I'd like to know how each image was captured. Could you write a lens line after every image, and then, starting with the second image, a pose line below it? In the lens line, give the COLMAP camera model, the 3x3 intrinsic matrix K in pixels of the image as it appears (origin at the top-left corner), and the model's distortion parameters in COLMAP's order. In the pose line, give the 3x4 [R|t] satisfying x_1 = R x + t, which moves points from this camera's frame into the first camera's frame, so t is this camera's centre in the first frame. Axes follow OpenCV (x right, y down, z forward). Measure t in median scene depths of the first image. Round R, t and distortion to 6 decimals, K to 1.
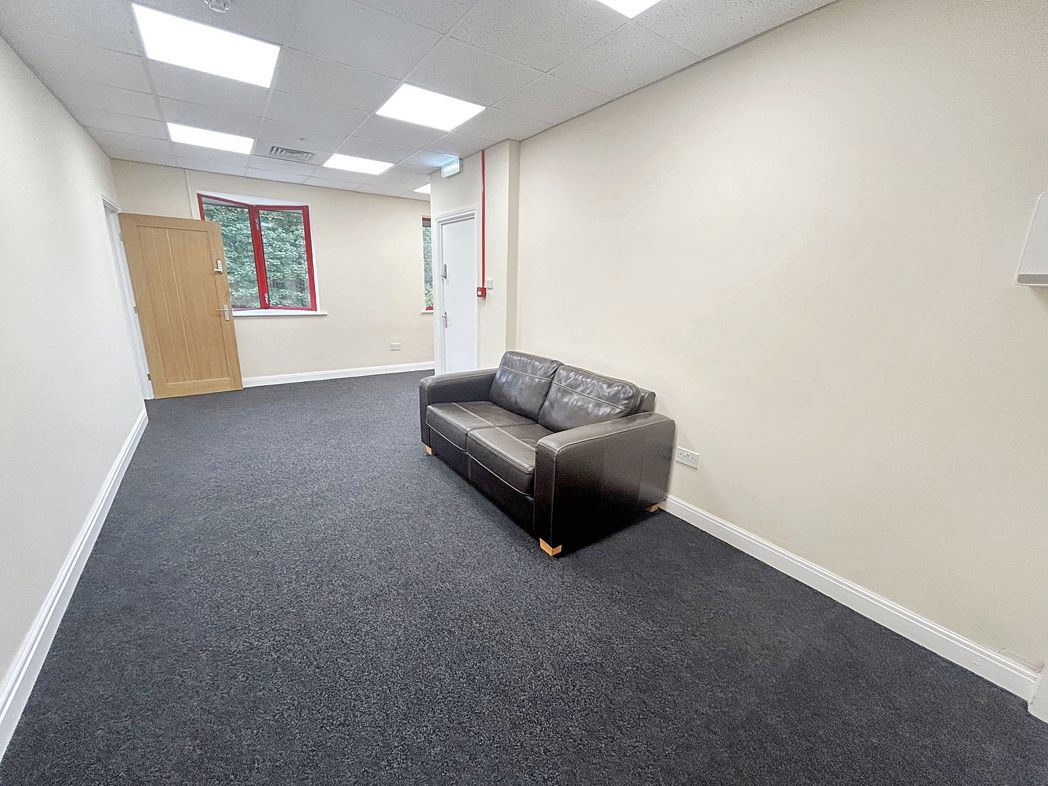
lens RADIAL K [[423.5, 0, 523.3], [0, 423.5, 390.2], [0, 0, 1]] dist [-0.001361, 0.000175]
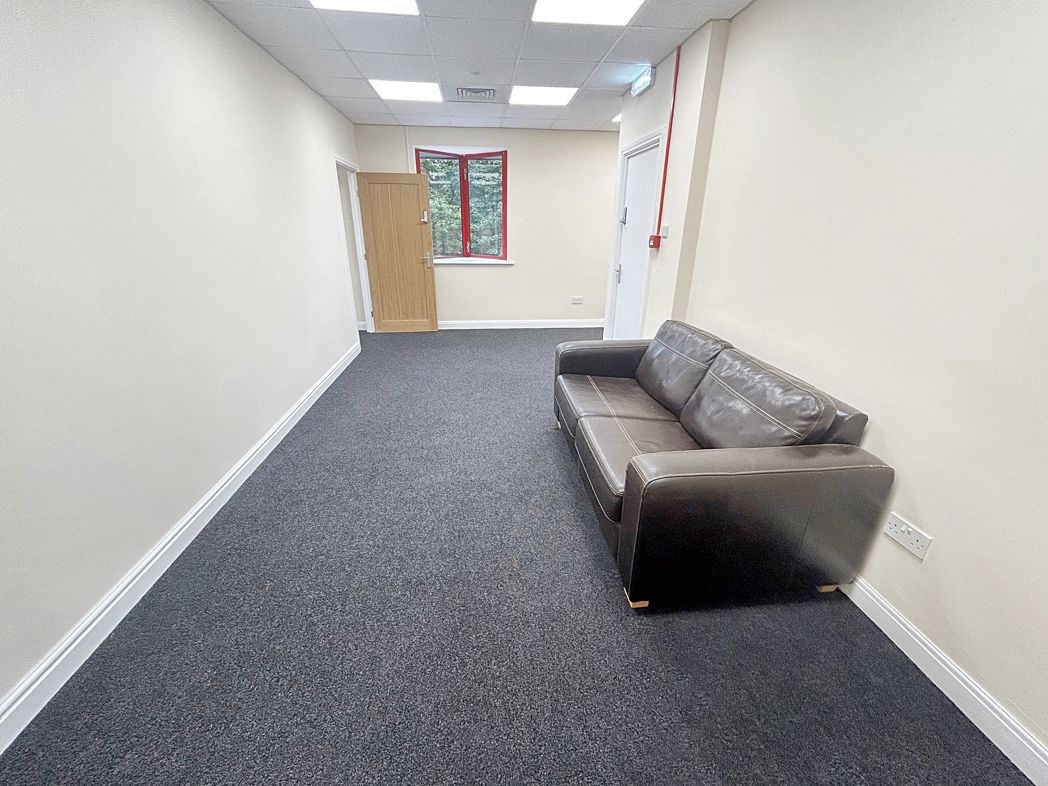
lens RADIAL K [[423.5, 0, 523.3], [0, 423.5, 390.2], [0, 0, 1]] dist [-0.001361, 0.000175]
pose [[0.871825, 0.161430, -0.462452, 0.116397], [-0.106495, 0.984016, 0.142728, -0.048013], [0.478101, -0.075184, 0.875081, 0.176747]]
